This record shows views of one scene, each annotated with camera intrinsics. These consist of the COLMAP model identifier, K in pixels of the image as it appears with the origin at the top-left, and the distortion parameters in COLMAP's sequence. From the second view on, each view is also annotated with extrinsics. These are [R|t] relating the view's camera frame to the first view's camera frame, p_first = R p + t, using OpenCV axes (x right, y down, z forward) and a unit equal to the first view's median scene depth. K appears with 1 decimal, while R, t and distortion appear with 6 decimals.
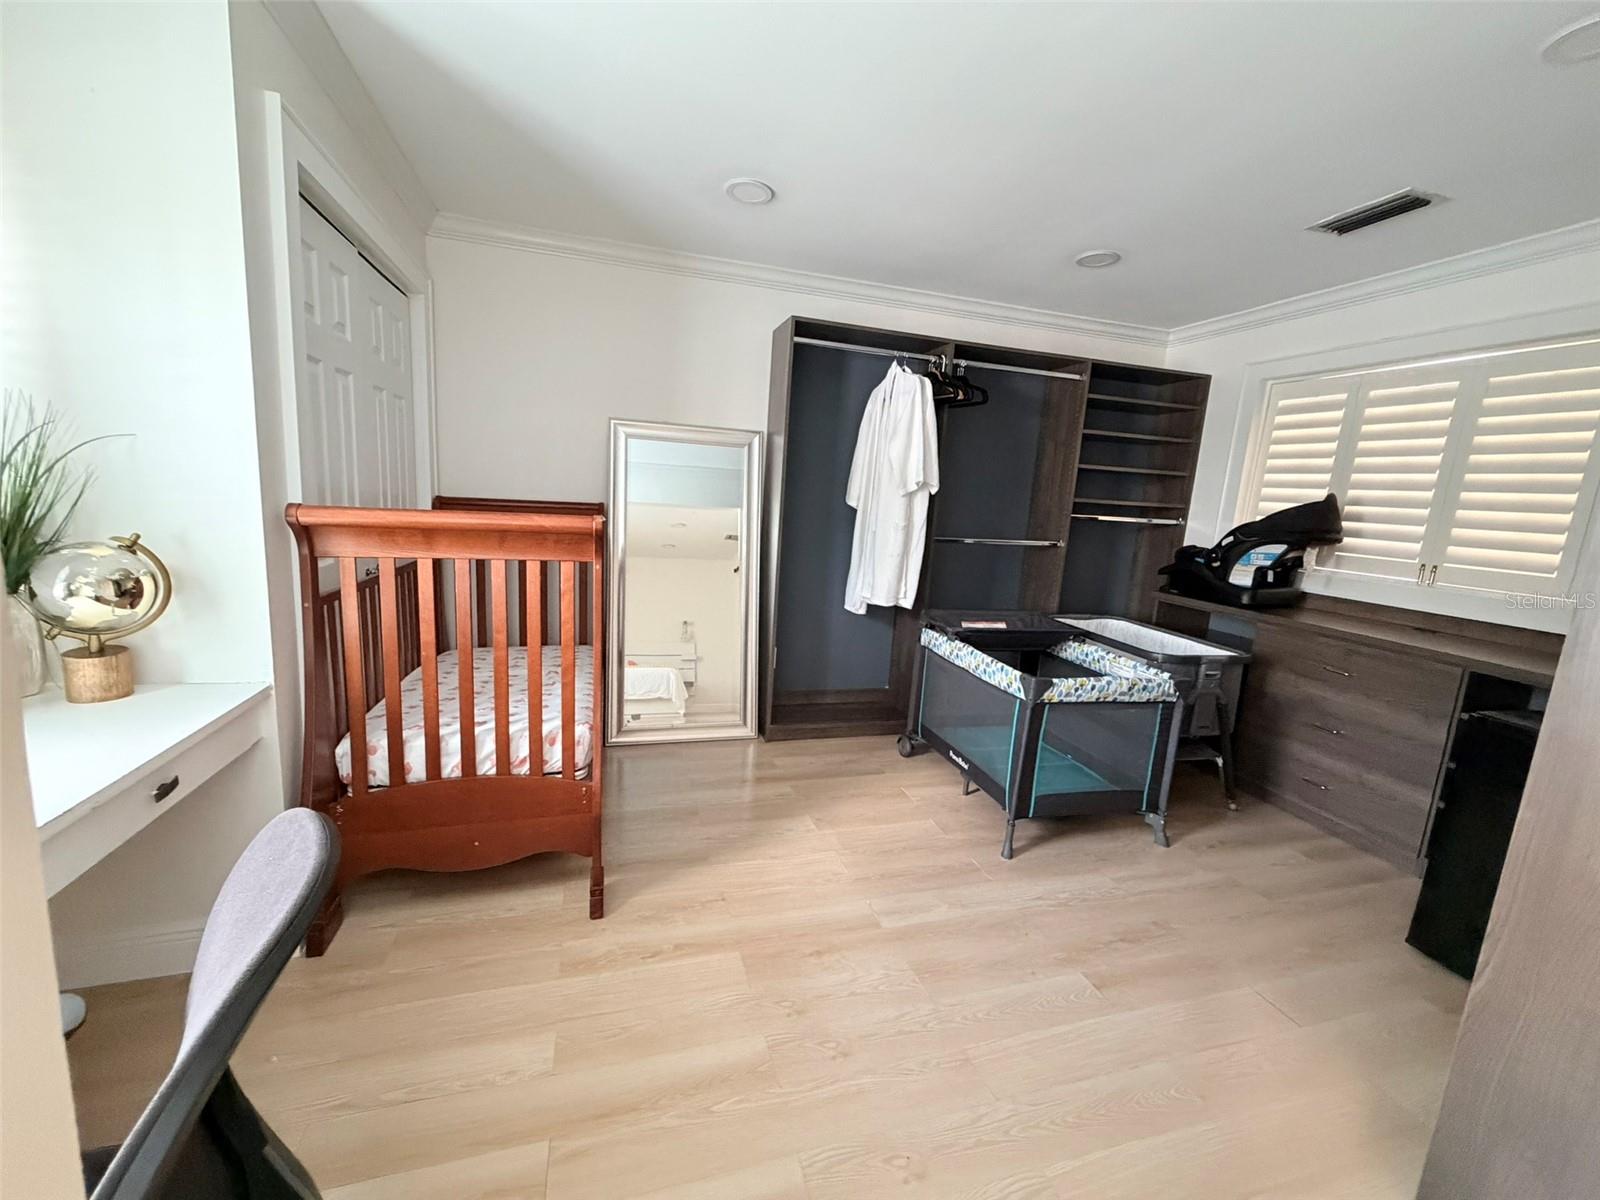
lens RADIAL K [[632.9, 0, 797.0], [0, 632.9, 598.0], [0, 0, 1]] dist [0.001586, 0.000212]
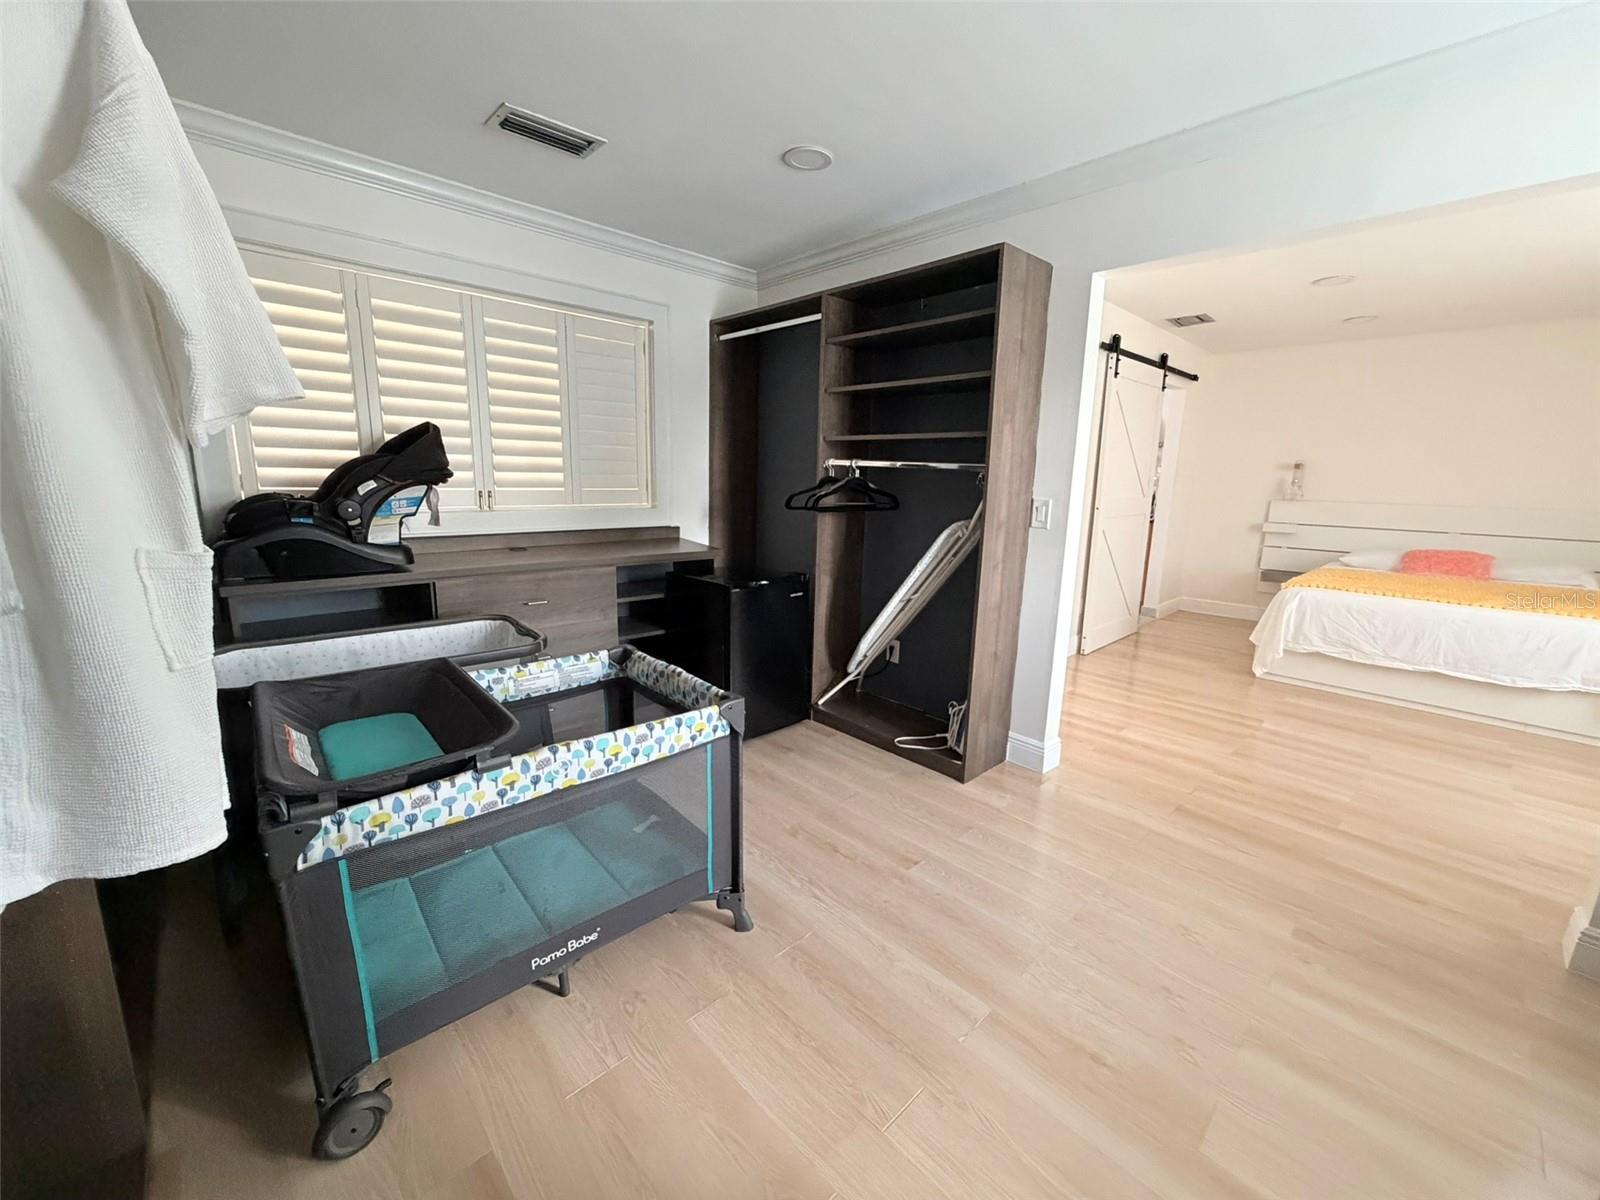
lens RADIAL K [[632.9, 0, 798.9], [0, 632.9, 600.9], [0, 0, 1]] dist [0.001586, 0.000212]
pose [[-0.443743, -0.256534, 0.858652, -0.228526], [0.095225, 0.939229, 0.329819, -0.187863], [-0.891081, 0.228120, -0.392348, 1.022389]]
